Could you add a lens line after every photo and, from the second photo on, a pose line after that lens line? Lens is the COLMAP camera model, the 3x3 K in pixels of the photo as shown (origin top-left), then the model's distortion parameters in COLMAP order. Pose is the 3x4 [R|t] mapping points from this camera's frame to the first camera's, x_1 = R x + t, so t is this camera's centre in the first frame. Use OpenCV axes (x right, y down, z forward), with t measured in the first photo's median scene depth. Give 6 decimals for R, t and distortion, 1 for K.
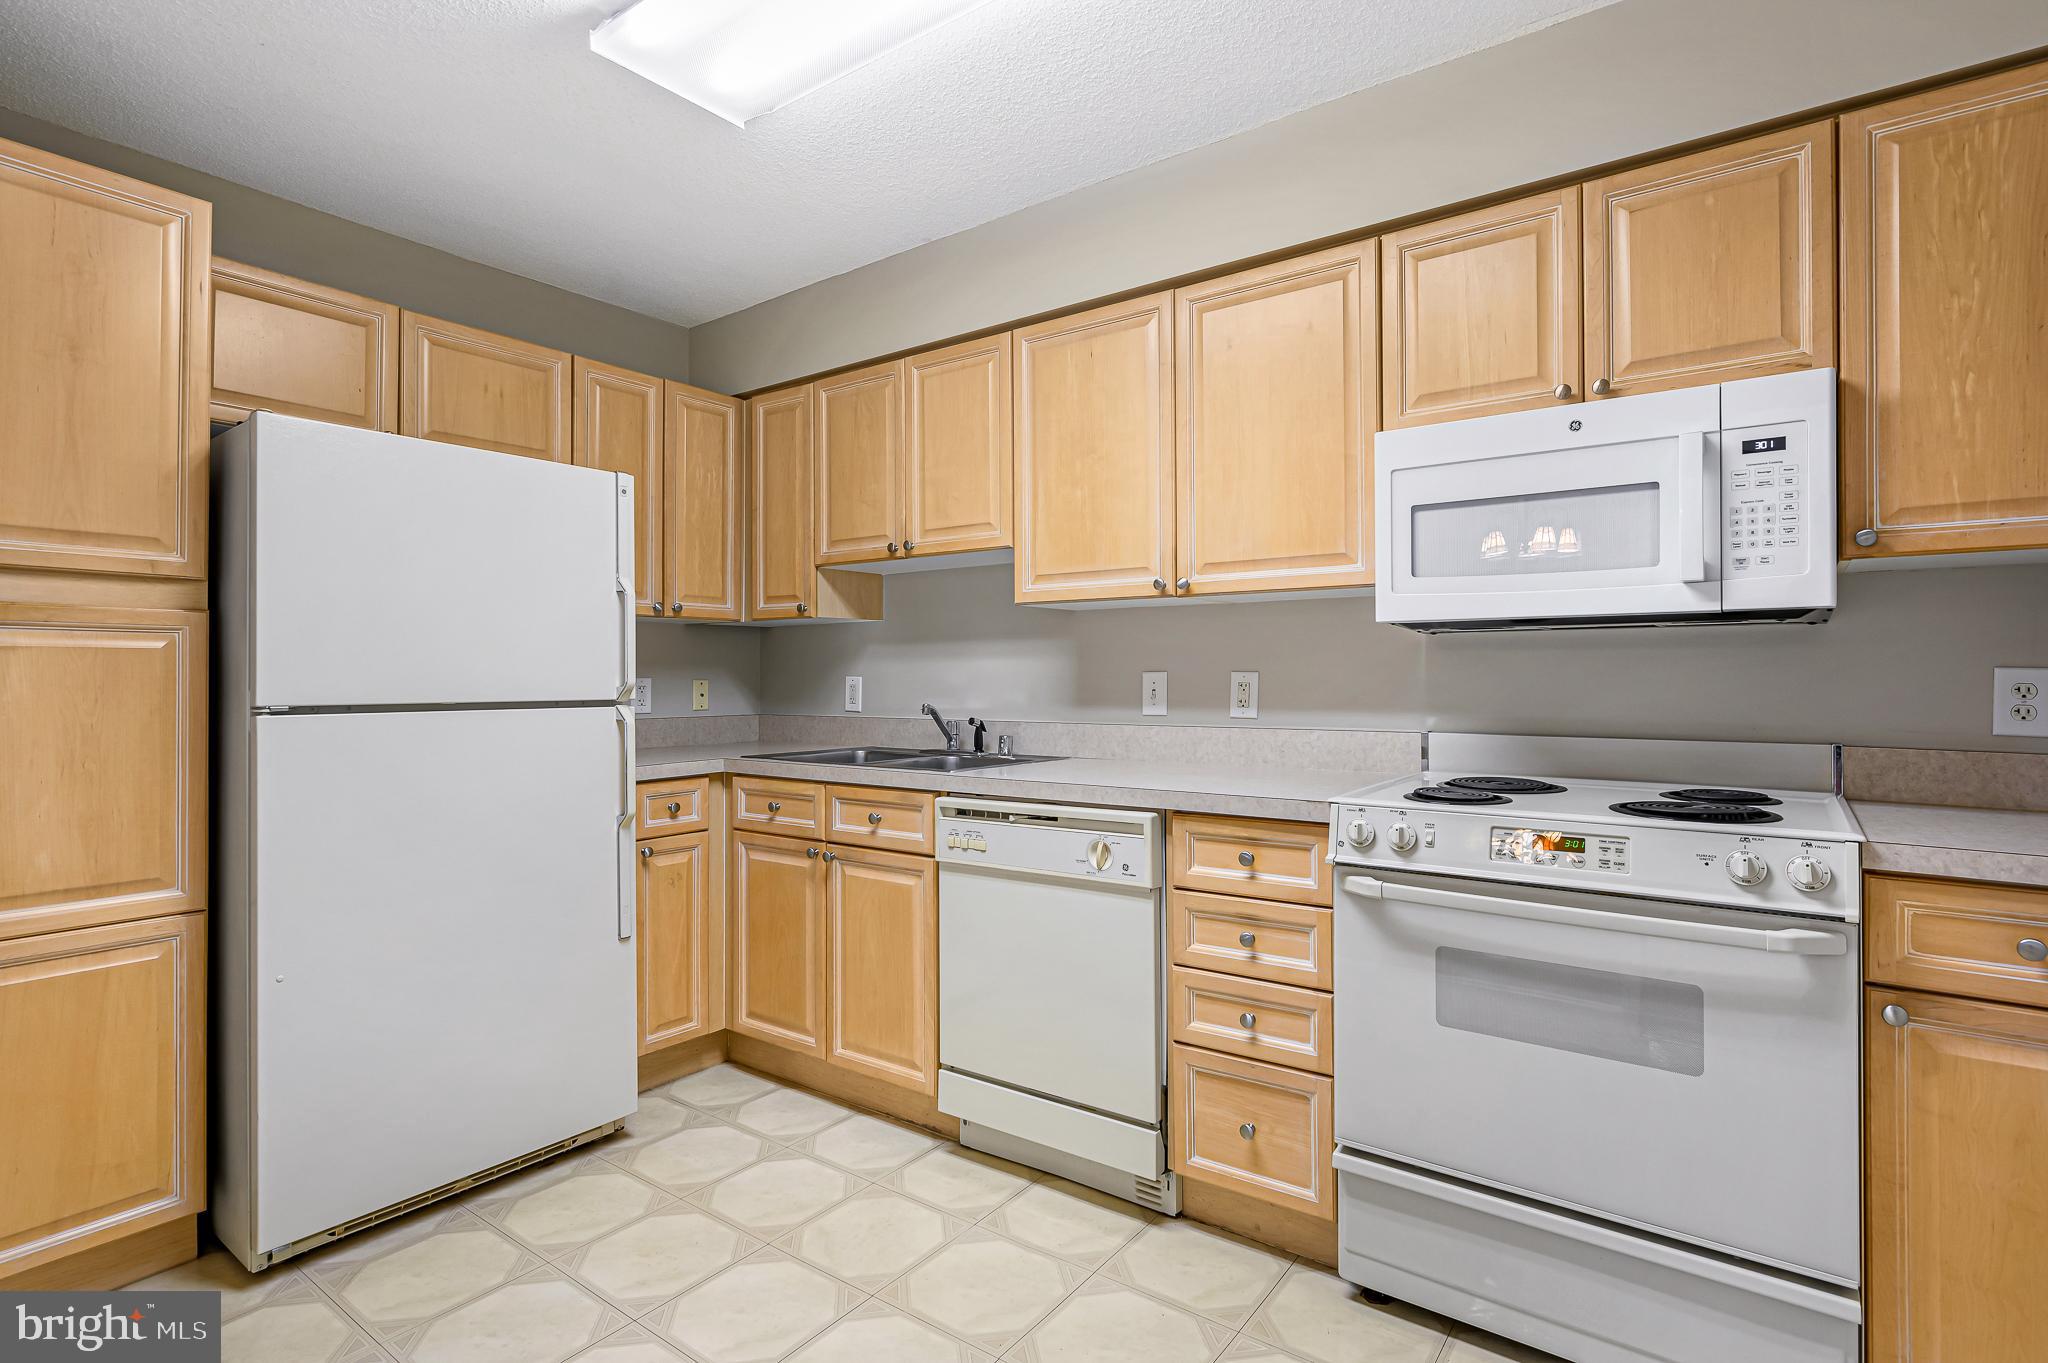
lens RADIAL K [[1001.5, 0, 1024.0], [0, 1001.5, 681.5], [0, 0, 1]] dist [-0.001169, -0.000997]
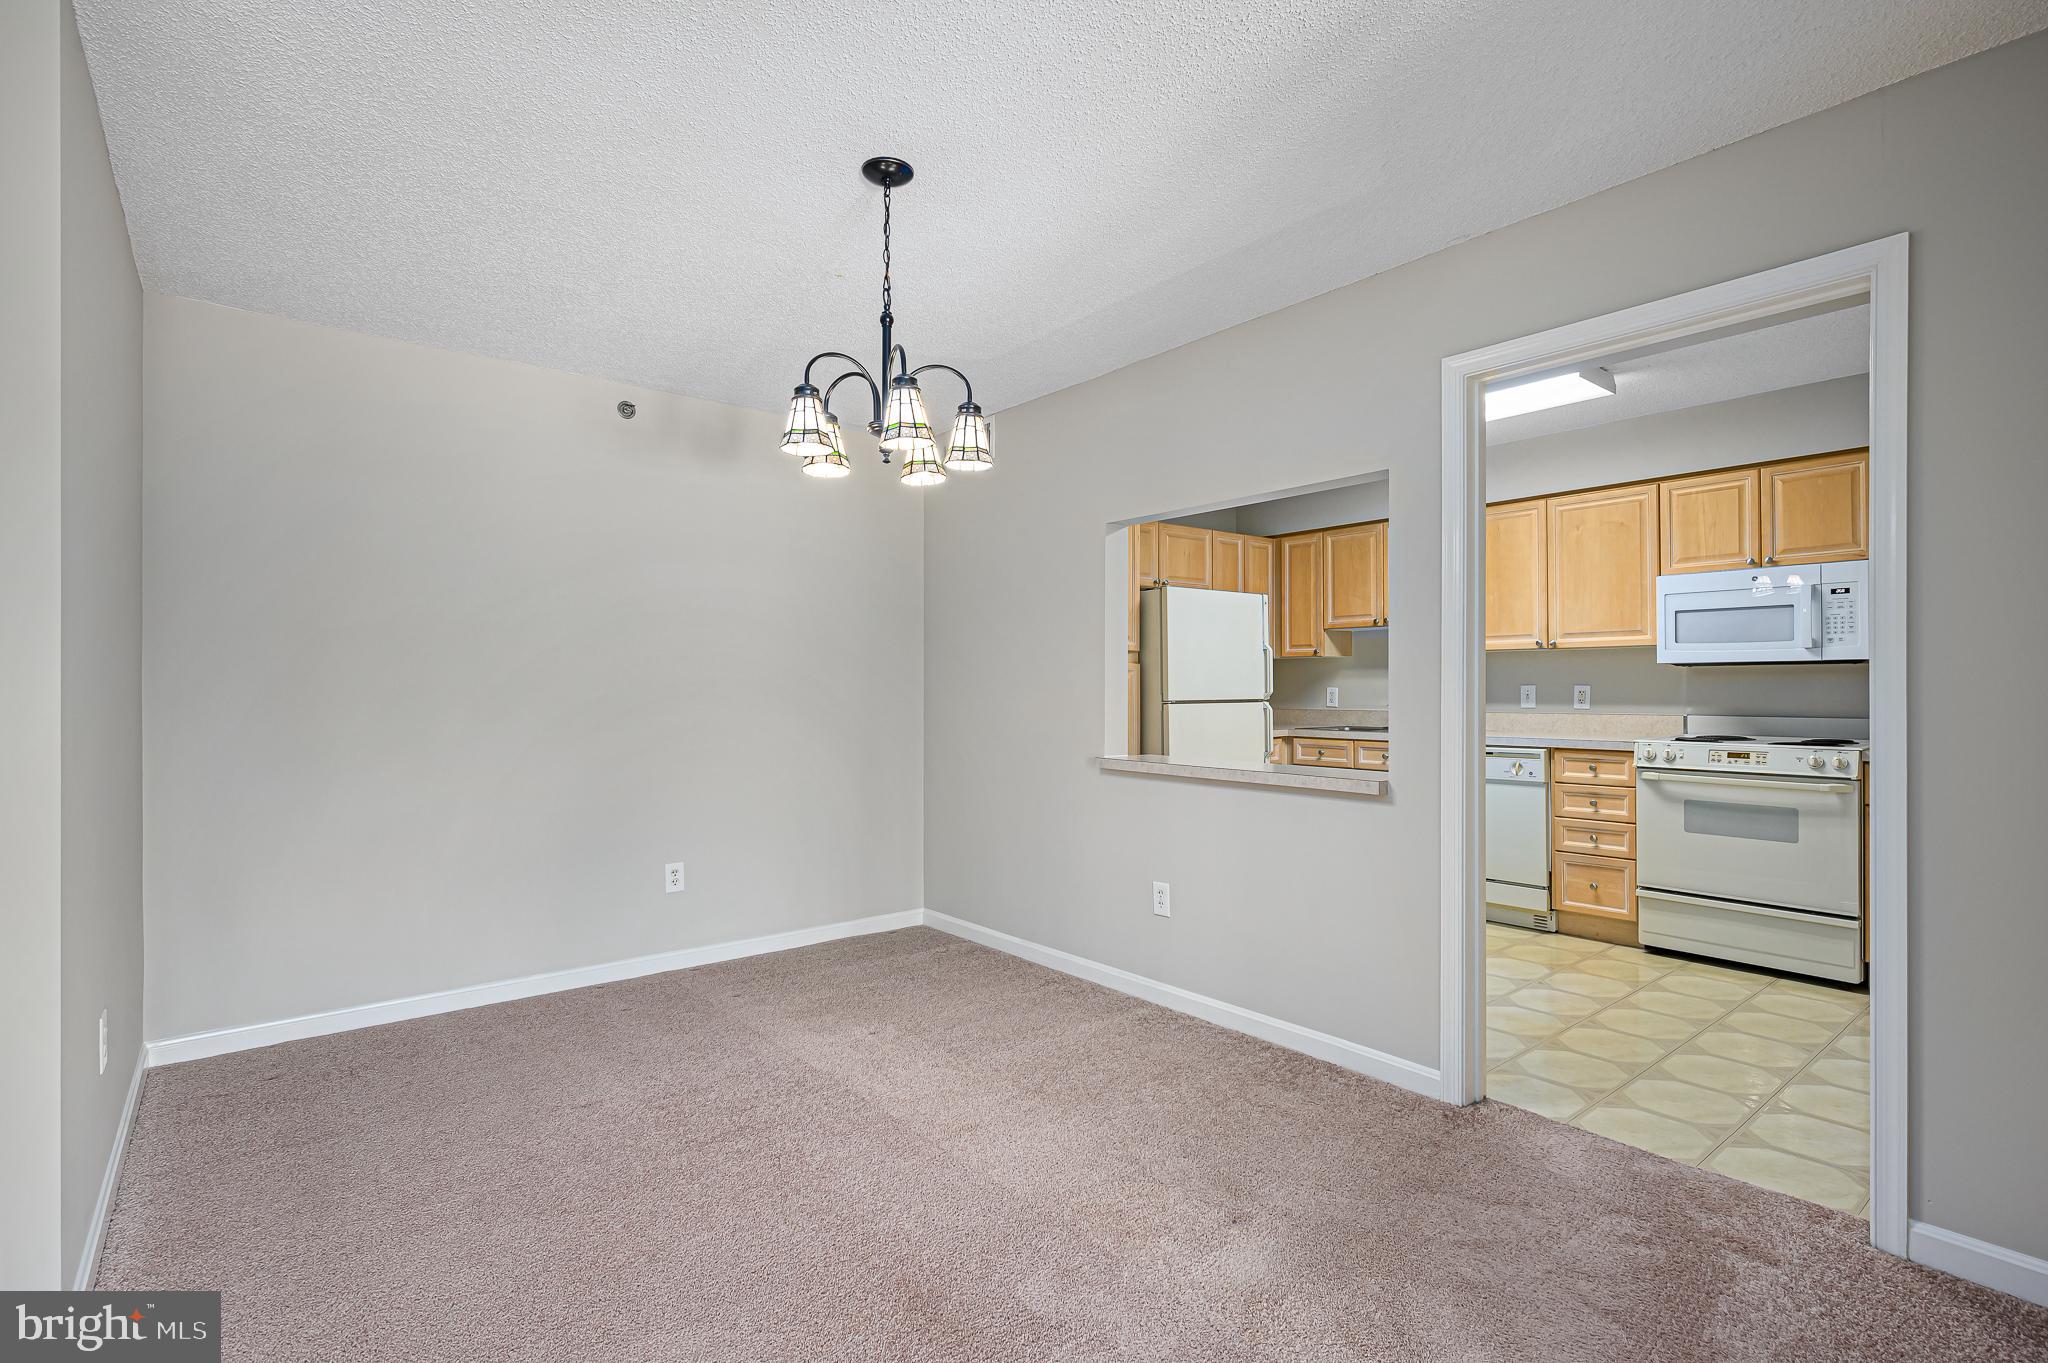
lens RADIAL K [[961.3, 0, 1023.1], [0, 961.3, 689.1], [0, 0, 1]] dist [-0.002038, 0.001008]
pose [[0.966959, -0.002186, -0.254923, -0.460949], [0.002333, 0.999997, 0.000272, -0.006532], [0.254922, -0.000858, 0.966961, -1.406598]]
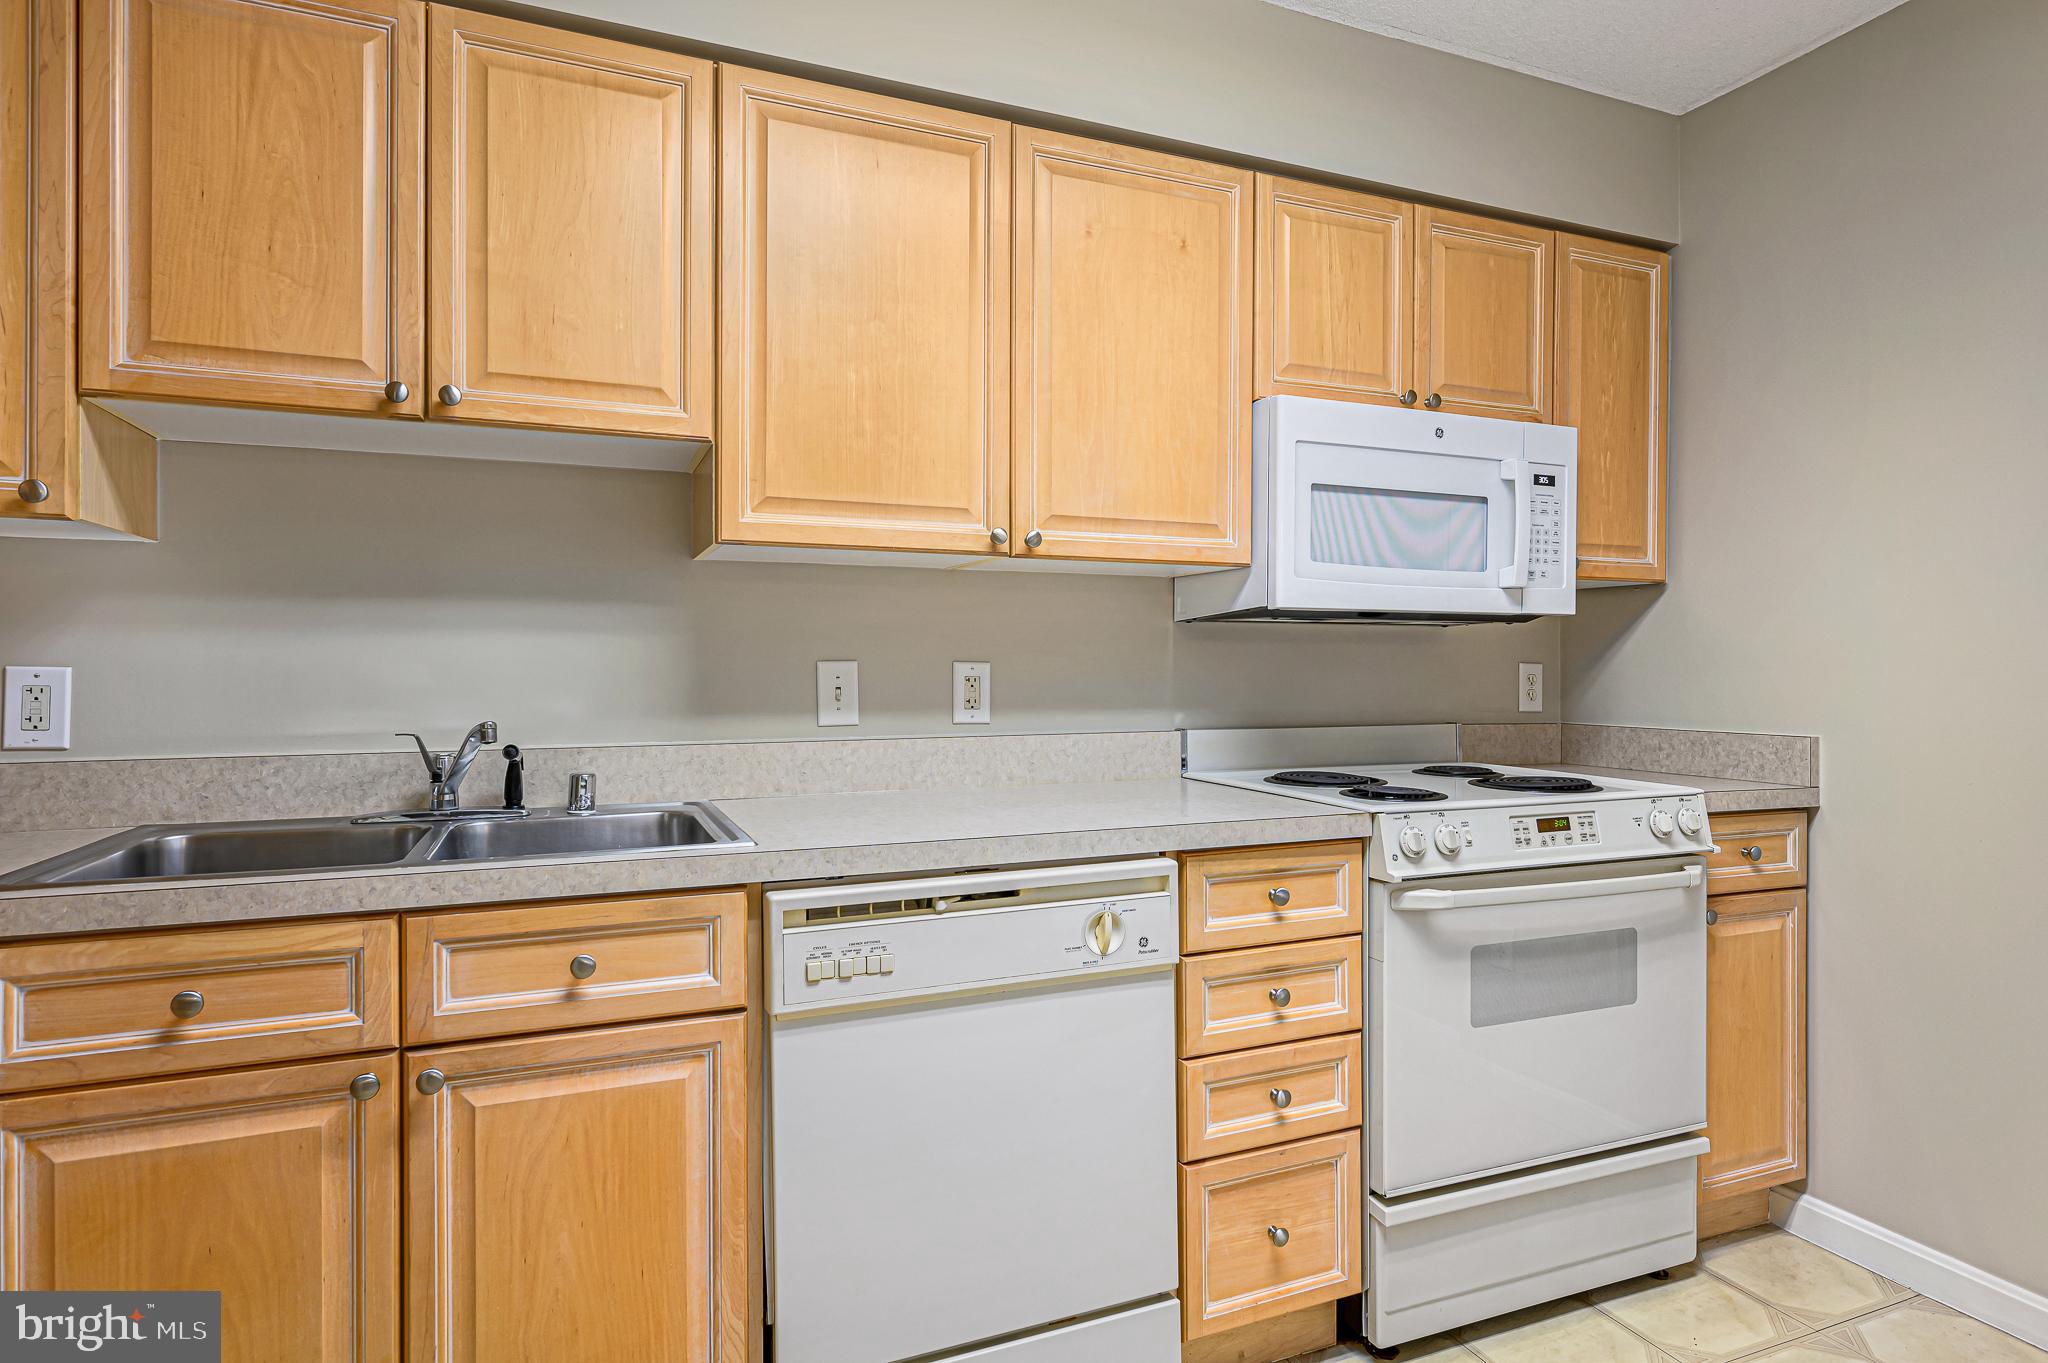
lens RADIAL K [[1106.8, 0, 1033.2], [0, 1106.8, 680.3], [0, 0, 1]] dist [0.001026, -0.001461]
pose [[0.517028, -0.006713, 0.855942, -0.611598], [0.002677, 0.999977, 0.006226, -0.001322], [-0.855965, -0.000927, 0.517034, 0.686854]]
